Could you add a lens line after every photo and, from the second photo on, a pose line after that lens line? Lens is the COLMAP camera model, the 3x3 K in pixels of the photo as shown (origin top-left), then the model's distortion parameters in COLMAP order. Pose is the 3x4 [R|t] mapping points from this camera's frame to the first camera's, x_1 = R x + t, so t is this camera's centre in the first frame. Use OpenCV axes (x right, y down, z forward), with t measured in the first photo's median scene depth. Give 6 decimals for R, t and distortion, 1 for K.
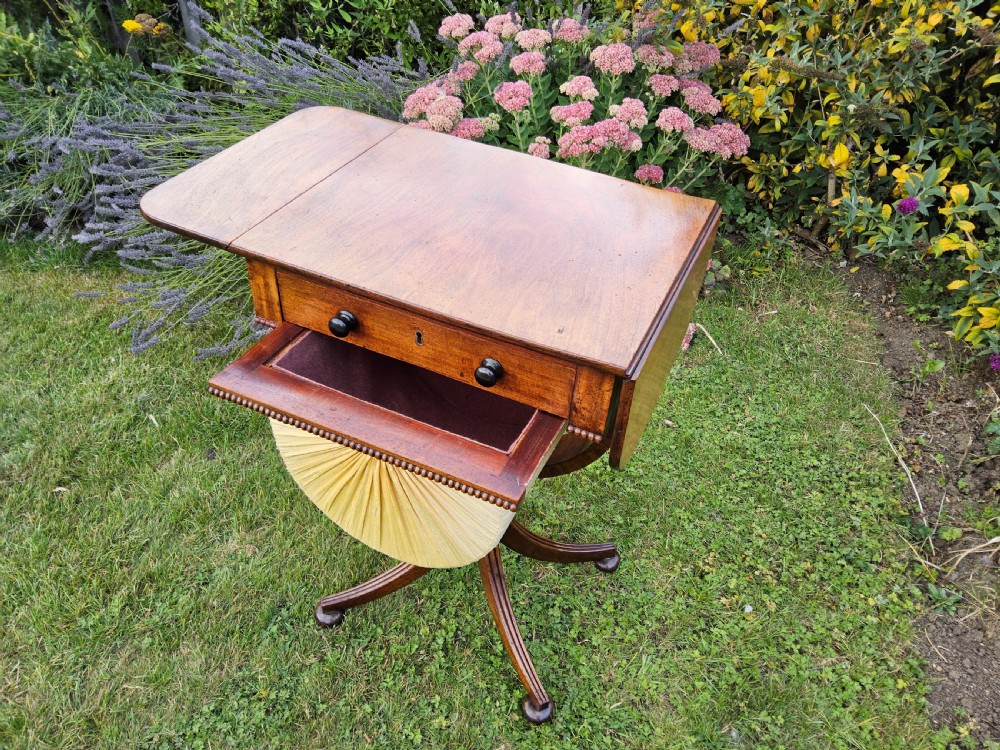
lens RADIAL K [[755.6, 0, 504.2], [0, 755.6, 388.3], [0, 0, 1]] dist [0.028266, -0.050089]
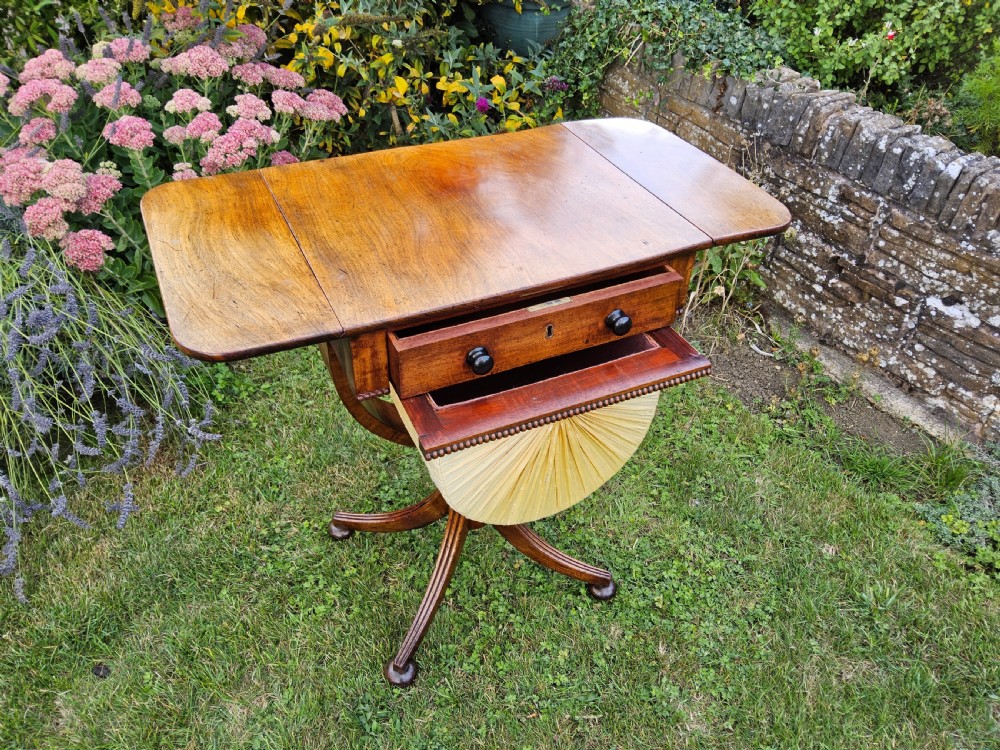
lens RADIAL K [[755.6, 0, 494.3], [0, 755.6, 387.5], [0, 0, 1]] dist [0.028266, -0.050089]
pose [[0.648395, -0.526077, 0.550297, -0.451619], [0.504306, 0.838299, 0.207197, -0.131776], [-0.570315, 0.143172, 0.808853, 0.096602]]
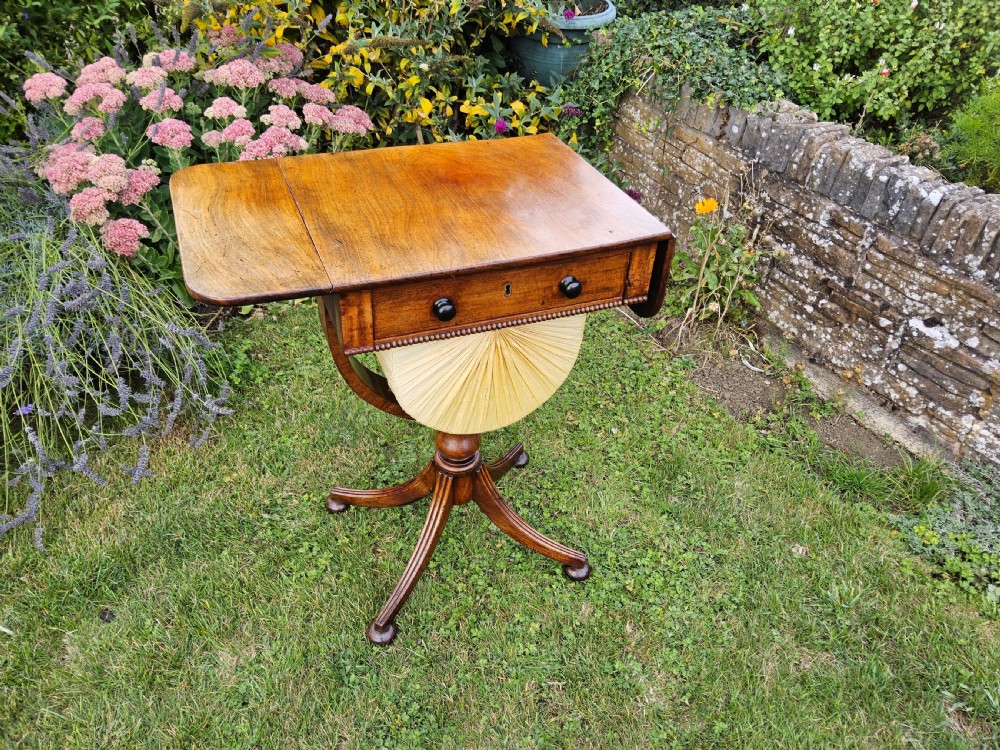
lens RADIAL K [[755.6, 0, 493.6], [0, 755.6, 386.0], [0, 0, 1]] dist [0.028266, -0.050089]
pose [[0.693769, -0.466474, 0.548713, -0.488702], [0.466512, 0.871520, 0.151062, -0.071228], [-0.548681, 0.151179, 0.822249, 0.020160]]
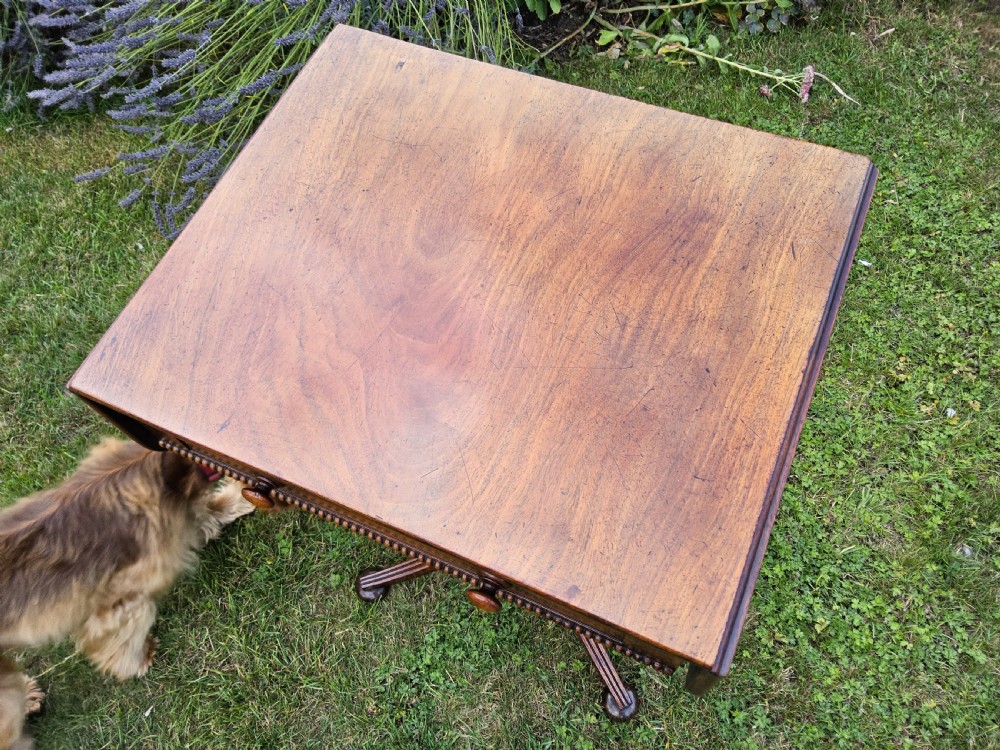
lens RADIAL K [[755.6, 0, 509.5], [0, 755.6, 387.4], [0, 0, 1]] dist [0.028266, -0.050089]
pose [[0.981733, -0.188583, 0.025253, -0.217182], [0.167900, 0.921099, 0.351264, -0.148194], [-0.089503, -0.340607, 0.935936, 0.180937]]
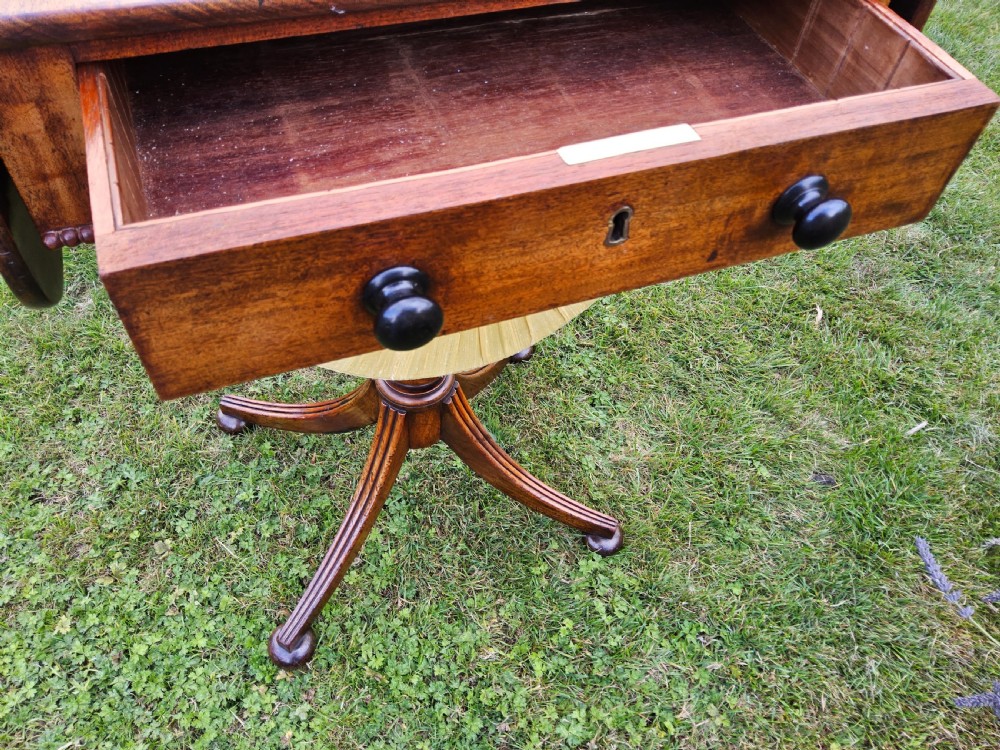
lens RADIAL K [[755.6, 0, 499.6], [0, 755.6, 390.1], [0, 0, 1]] dist [0.028266, -0.050089]
pose [[0.703188, -0.573759, 0.419914, -0.230535], [0.436215, 0.814522, 0.382454, -0.047985], [-0.561465, -0.085764, 0.823044, 0.352079]]
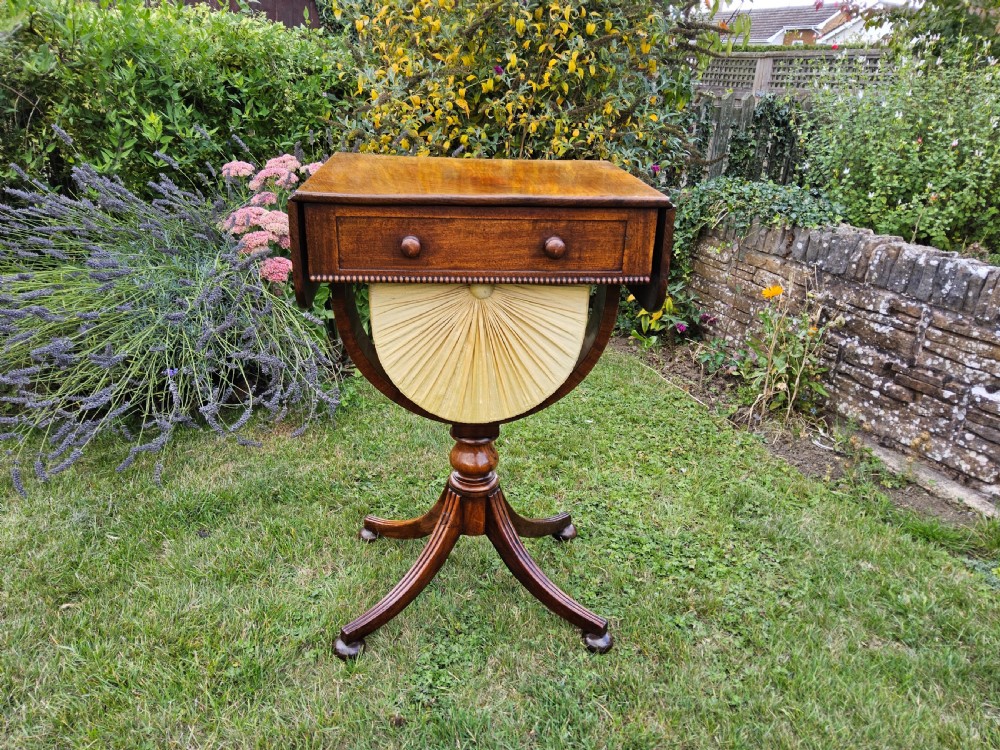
lens RADIAL K [[755.6, 0, 491.9], [0, 755.6, 384.6], [0, 0, 1]] dist [0.028266, -0.050089]
pose [[0.785799, -0.207288, 0.582711, -0.696380], [0.381124, 0.904311, -0.192264, 0.270345], [-0.487098, 0.373166, 0.789609, 0.019266]]
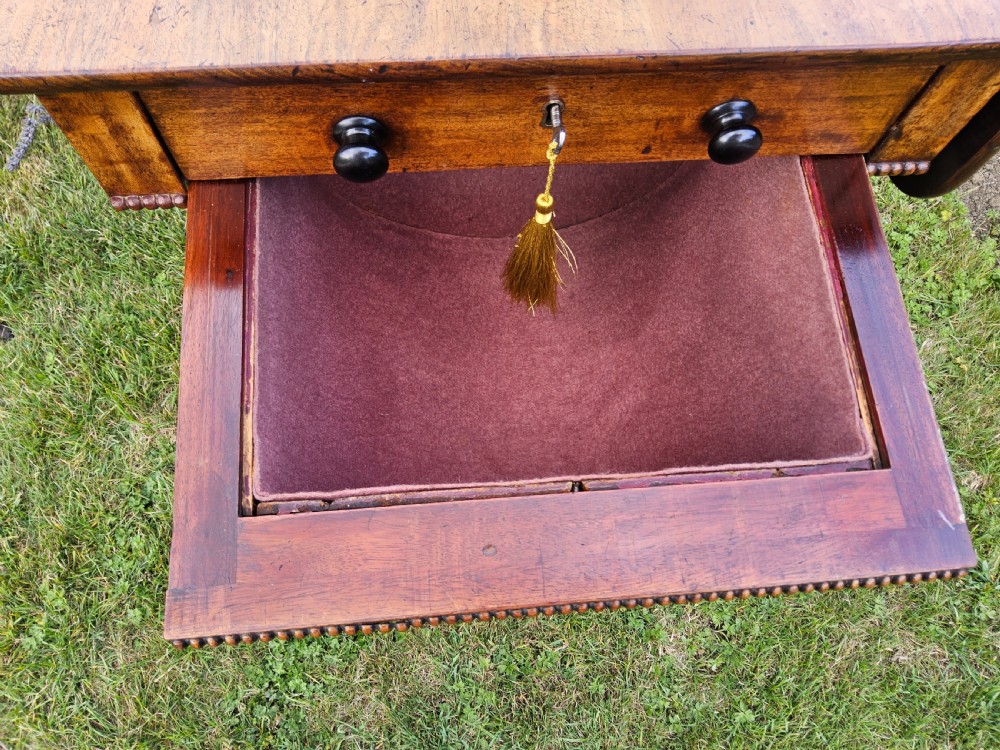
lens RADIAL K [[755.6, 0, 500.2], [0, 755.6, 380.4], [0, 0, 1]] dist [0.028266, -0.050089]
pose [[0.867867, -0.470767, 0.158697, -0.158458], [0.318841, 0.772781, 0.548771, -0.112120], [-0.380981, -0.425661, 0.820771, 0.328075]]
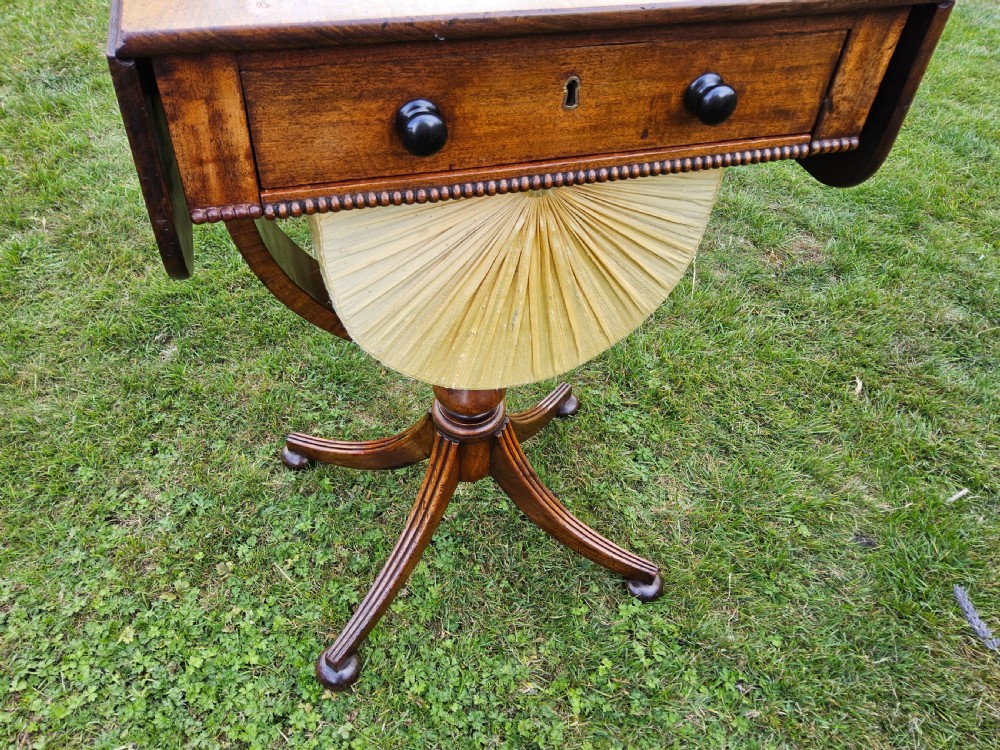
lens RADIAL K [[755.6, 0, 500.4], [0, 755.6, 389.3], [0, 0, 1]] dist [0.028266, -0.050089]
pose [[0.748908, -0.487138, 0.449258, -0.279310], [0.421778, 0.873298, 0.243833, -0.020541], [-0.511116, 0.006879, 0.859484, 0.315871]]
